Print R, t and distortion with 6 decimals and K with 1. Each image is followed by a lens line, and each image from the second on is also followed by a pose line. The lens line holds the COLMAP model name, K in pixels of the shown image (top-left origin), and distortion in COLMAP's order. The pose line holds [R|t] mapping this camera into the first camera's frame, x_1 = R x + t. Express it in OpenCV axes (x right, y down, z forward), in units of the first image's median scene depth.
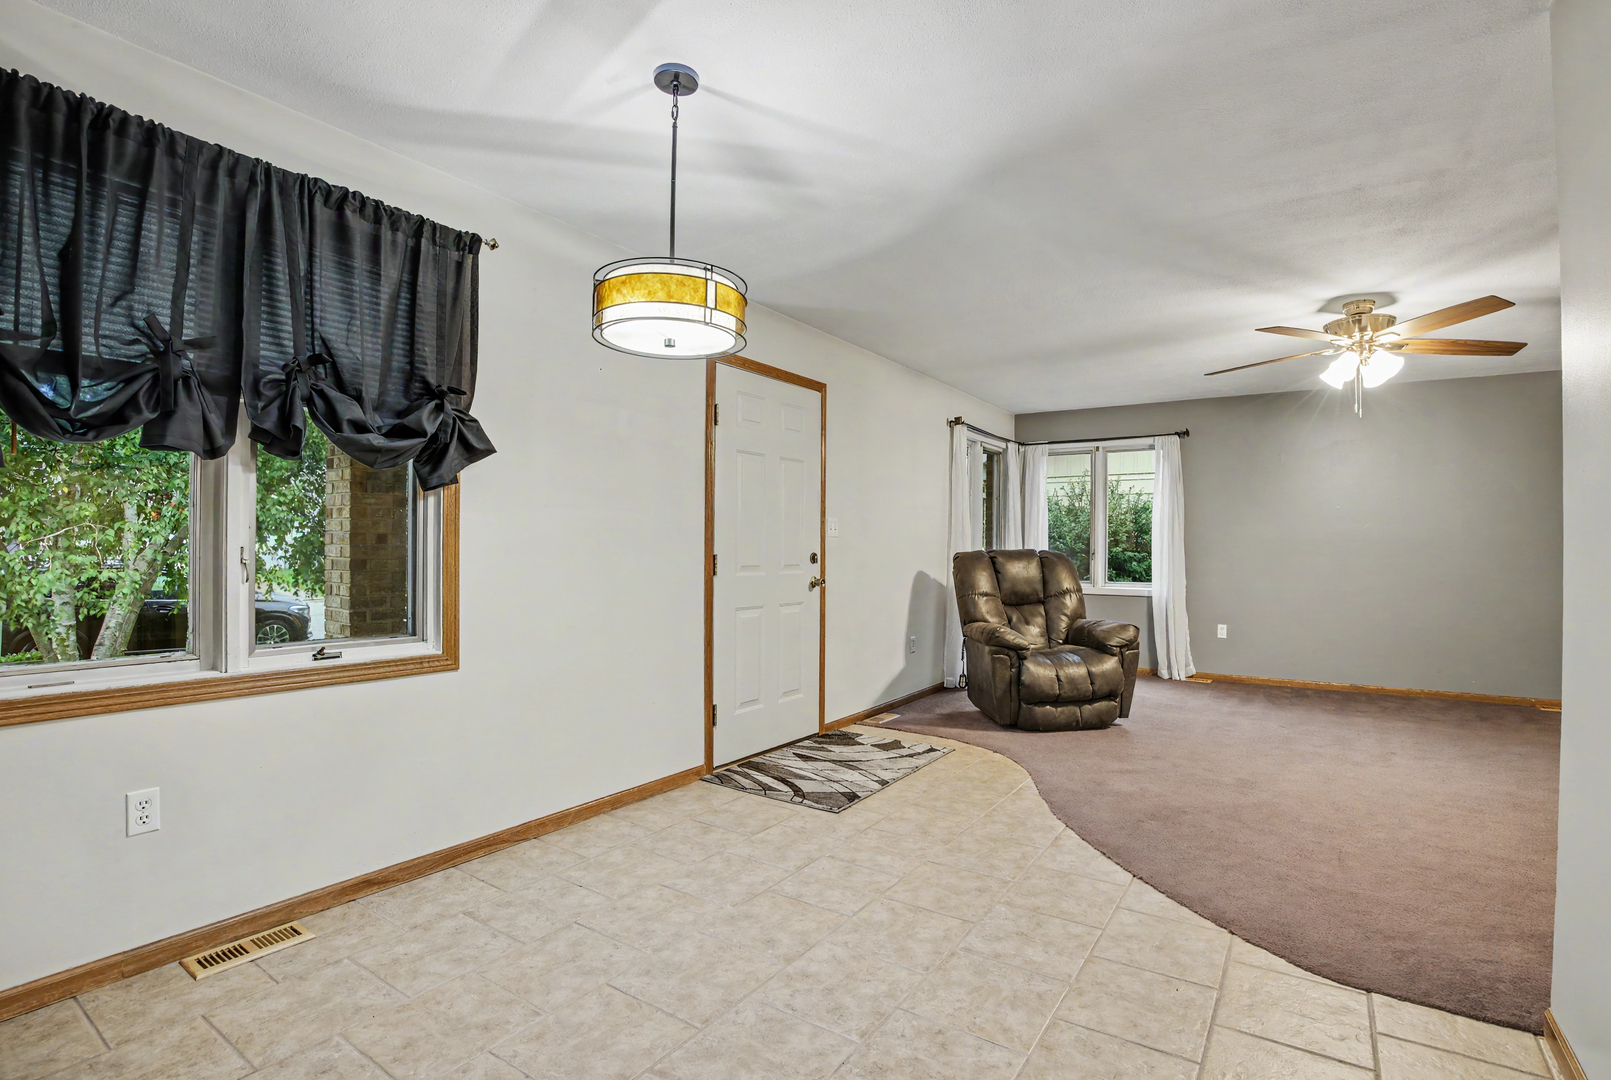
lens RADIAL K [[746.2, 0, 843.2], [0, 746.2, 547.7], [0, 0, 1]] dist [-0.072266, 0.019339]
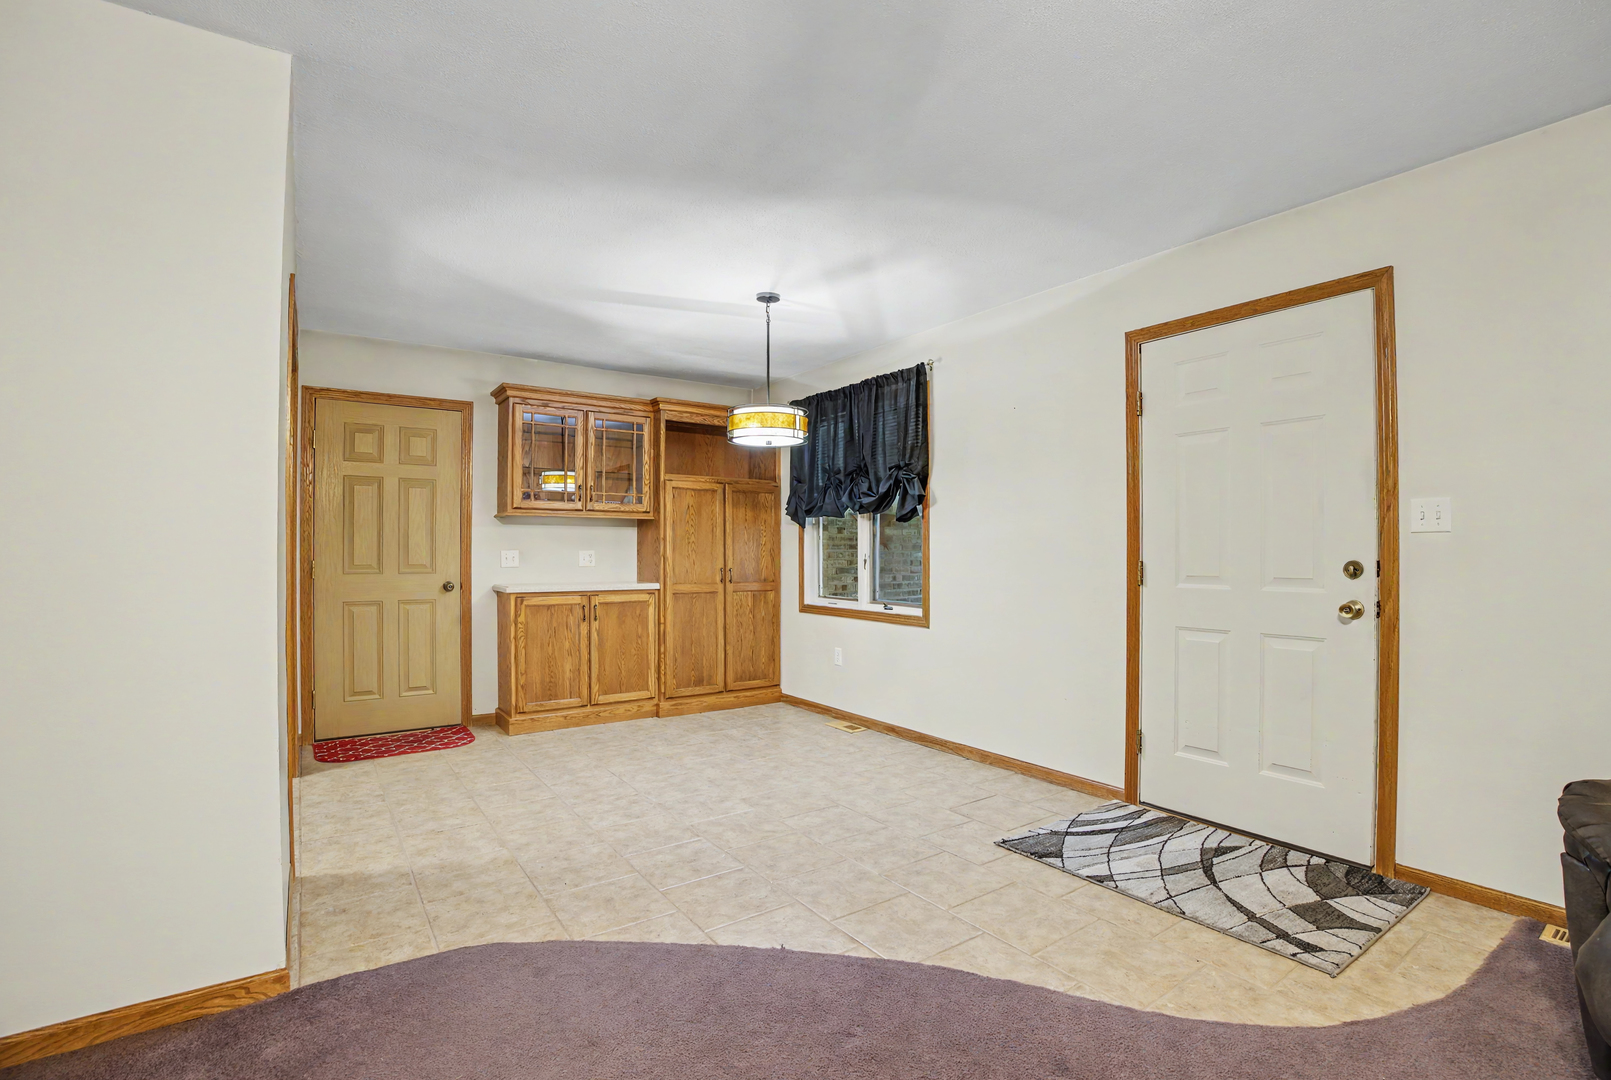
lens RADIAL K [[746.2, 0, 843.2], [0, 746.2, 547.7], [0, 0, 1]] dist [-0.072266, 0.019339]
pose [[-0.346136, -0.013417, -0.938088, 0.936265], [-0.002391, 0.999907, -0.013418, 0.006978], [0.938181, -0.002401, -0.346136, 1.170237]]
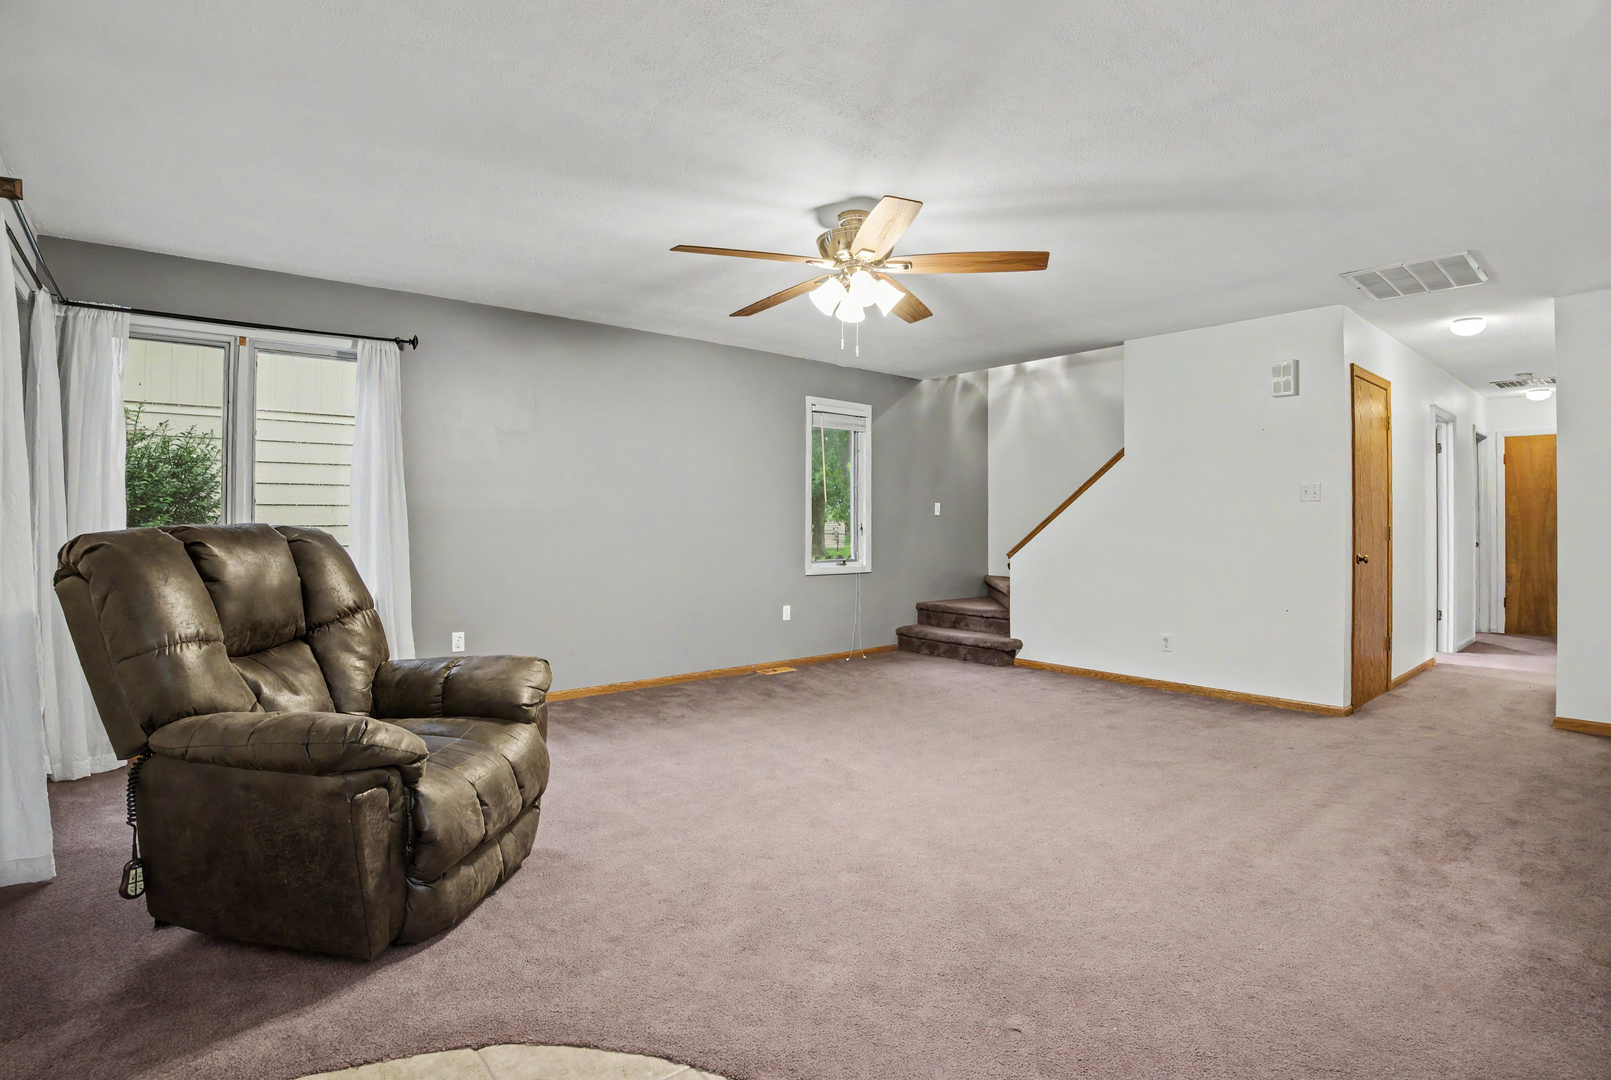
lens RADIAL K [[789.1, 0, 804.7], [0, 789.1, 520.1], [0, 0, 1]] dist [-0.049874, 0.000060]
pose [[0.300430, -0.002161, 0.953801, -0.166805], [0.003392, 0.999994, 0.001197, 0.000831], [-0.953798, 0.002876, 0.300435, 0.961070]]
